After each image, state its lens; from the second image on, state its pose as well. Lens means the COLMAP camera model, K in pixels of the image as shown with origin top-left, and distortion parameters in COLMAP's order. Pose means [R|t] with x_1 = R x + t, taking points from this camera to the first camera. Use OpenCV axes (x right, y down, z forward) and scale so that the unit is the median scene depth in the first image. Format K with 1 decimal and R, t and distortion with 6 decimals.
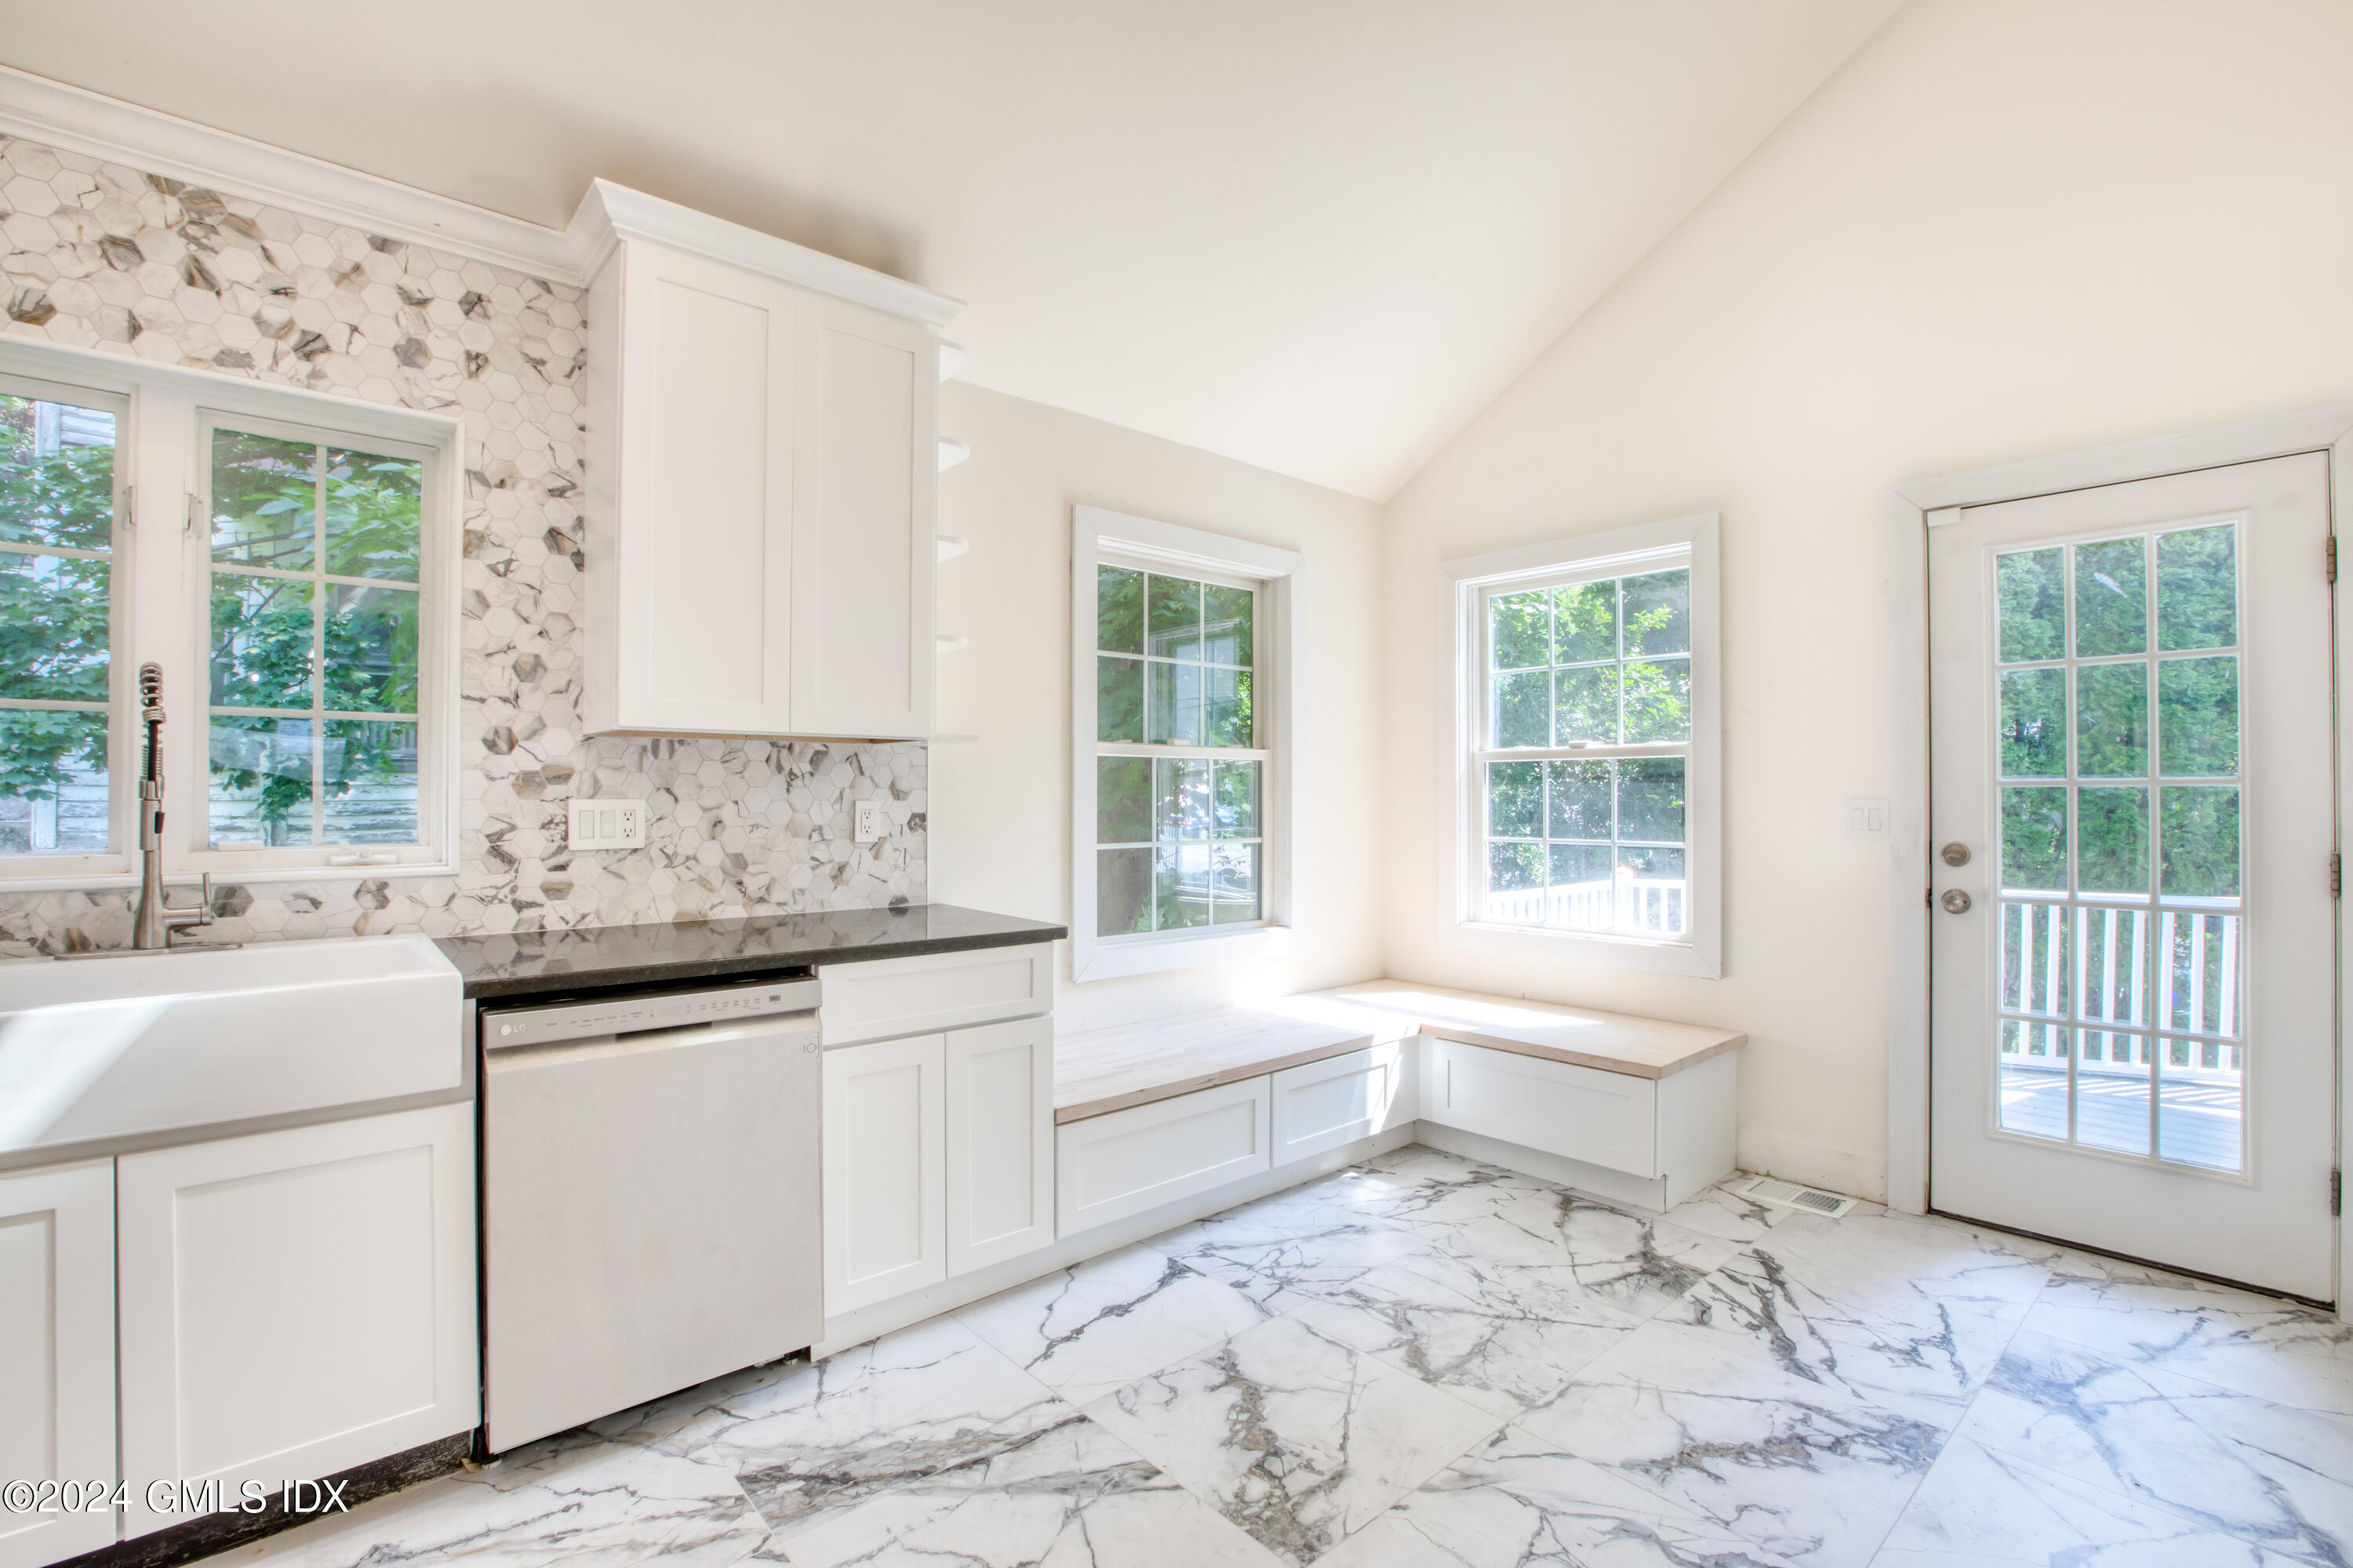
lens RADIAL K [[1066.8, 0, 1179.7], [0, 1066.8, 785.6], [0, 0, 1]] dist [-0.048579, 0.015338]
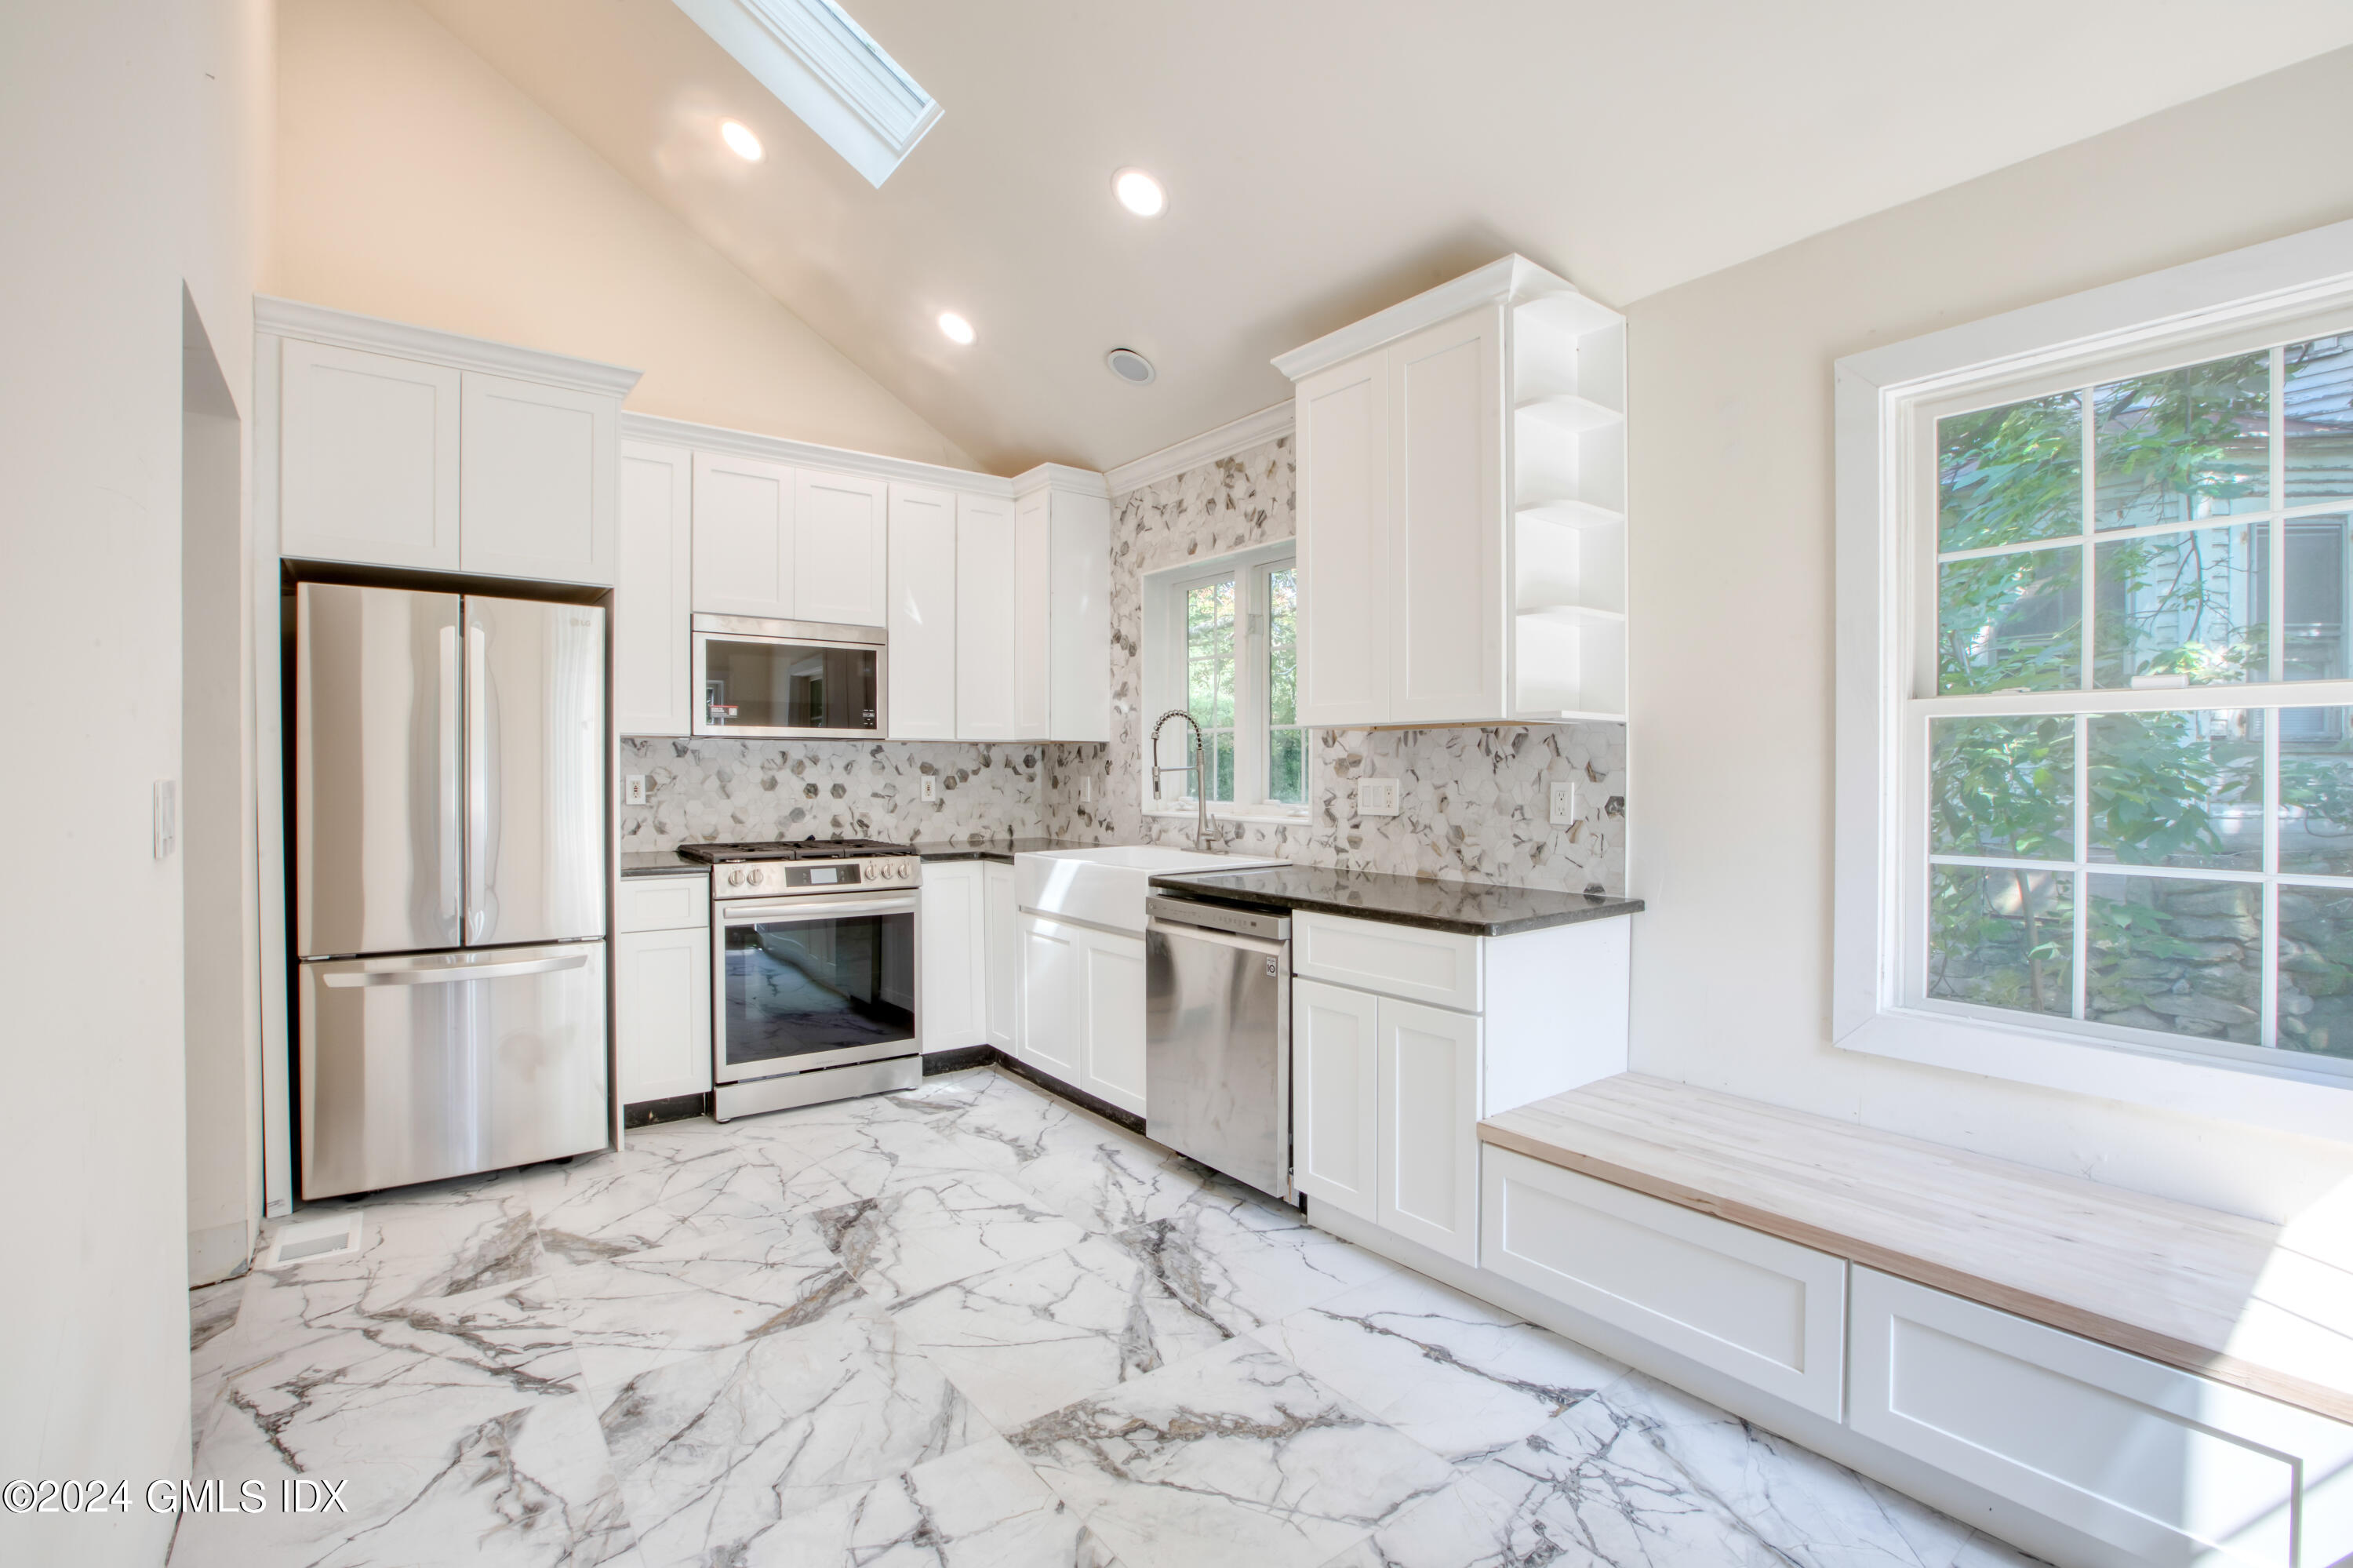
lens RADIAL K [[1066.8, 0, 1179.7], [0, 1066.8, 785.6], [0, 0, 1]] dist [-0.048579, 0.015338]
pose [[-0.072311, 0.013461, -0.997291, 0.878587], [0.004508, 0.999903, 0.013170, 0.003643], [0.997372, -0.003543, -0.072365, 0.890138]]
